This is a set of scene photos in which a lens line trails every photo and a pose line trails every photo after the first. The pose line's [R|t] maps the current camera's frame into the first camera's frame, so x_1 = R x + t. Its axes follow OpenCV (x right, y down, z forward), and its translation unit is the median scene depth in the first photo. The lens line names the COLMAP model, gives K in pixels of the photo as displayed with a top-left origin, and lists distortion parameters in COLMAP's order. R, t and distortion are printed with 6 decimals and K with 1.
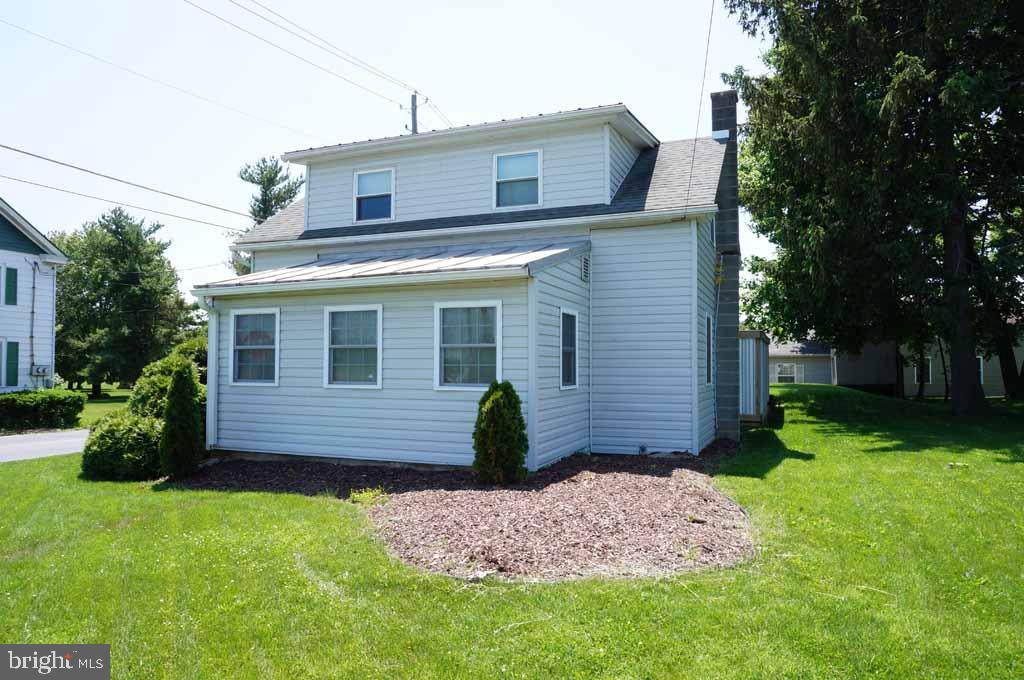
lens RADIAL K [[681.5, 0, 509.8], [0, 681.5, 340.9], [0, 0, 1]] dist [-0.046389, 0.034551]
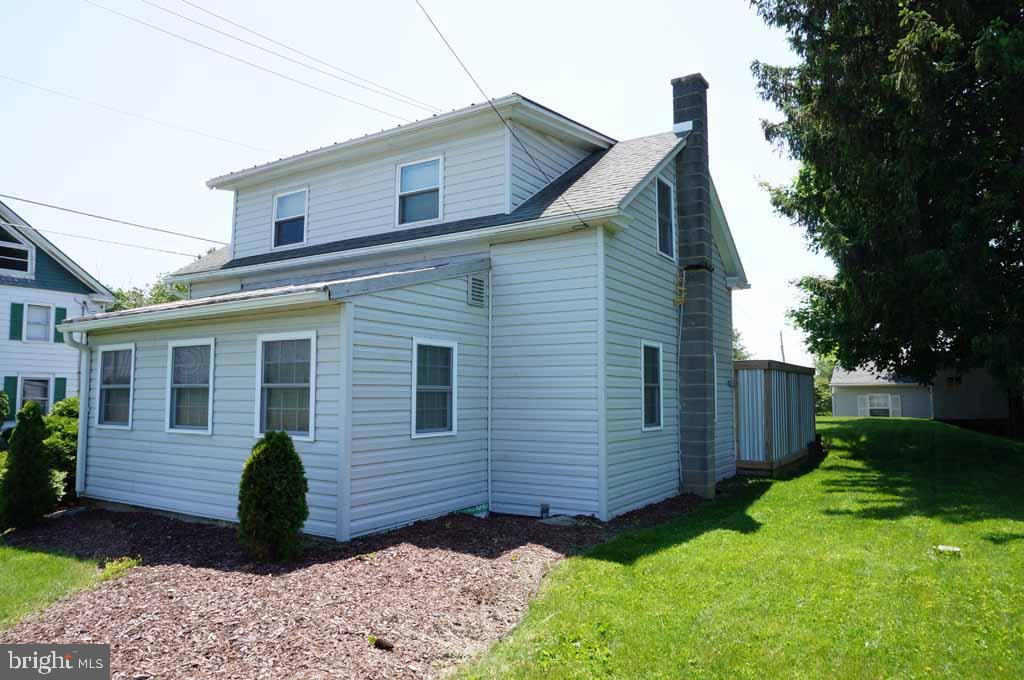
lens RADIAL K [[681.5, 0, 513.1], [0, 681.5, 339.9], [0, 0, 1]] dist [-0.046389, 0.034551]
pose [[0.985273, -0.016796, -0.170161, 0.286786], [0.009218, 0.998934, -0.045231, -0.007061], [0.170739, 0.042997, 0.984378, 0.176853]]
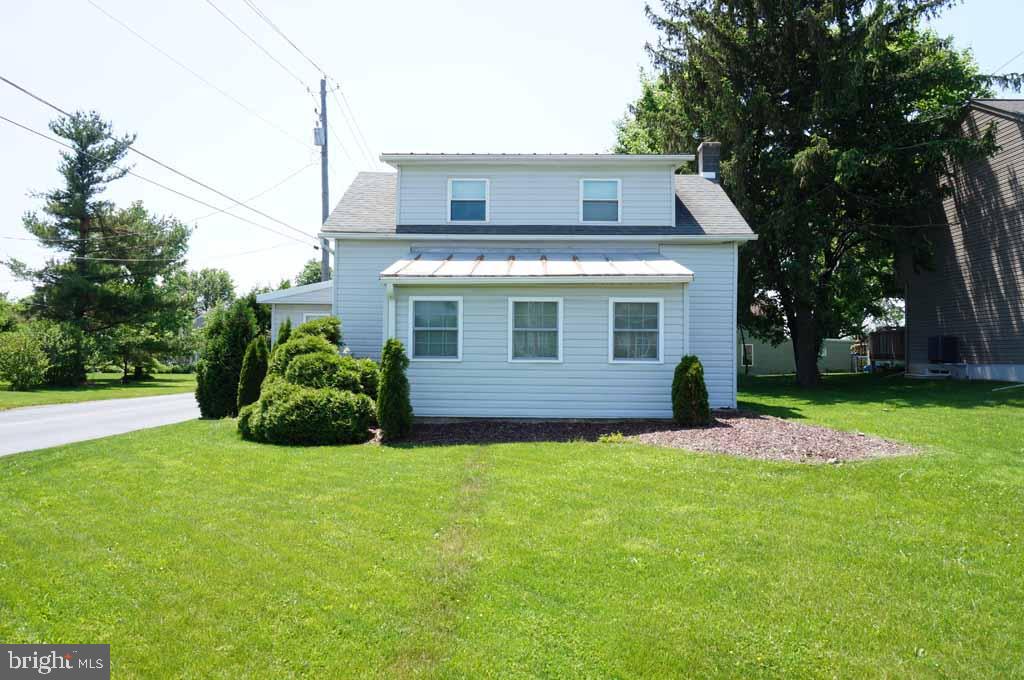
lens RADIAL K [[681.5, 0, 516.4], [0, 681.5, 335.5], [0, 0, 1]] dist [-0.046389, 0.034551]
pose [[0.931416, 0.010755, 0.363797, -0.626795], [-0.017325, 0.999740, 0.014801, 0.000894], [-0.363544, -0.020089, 0.931361, -0.149688]]
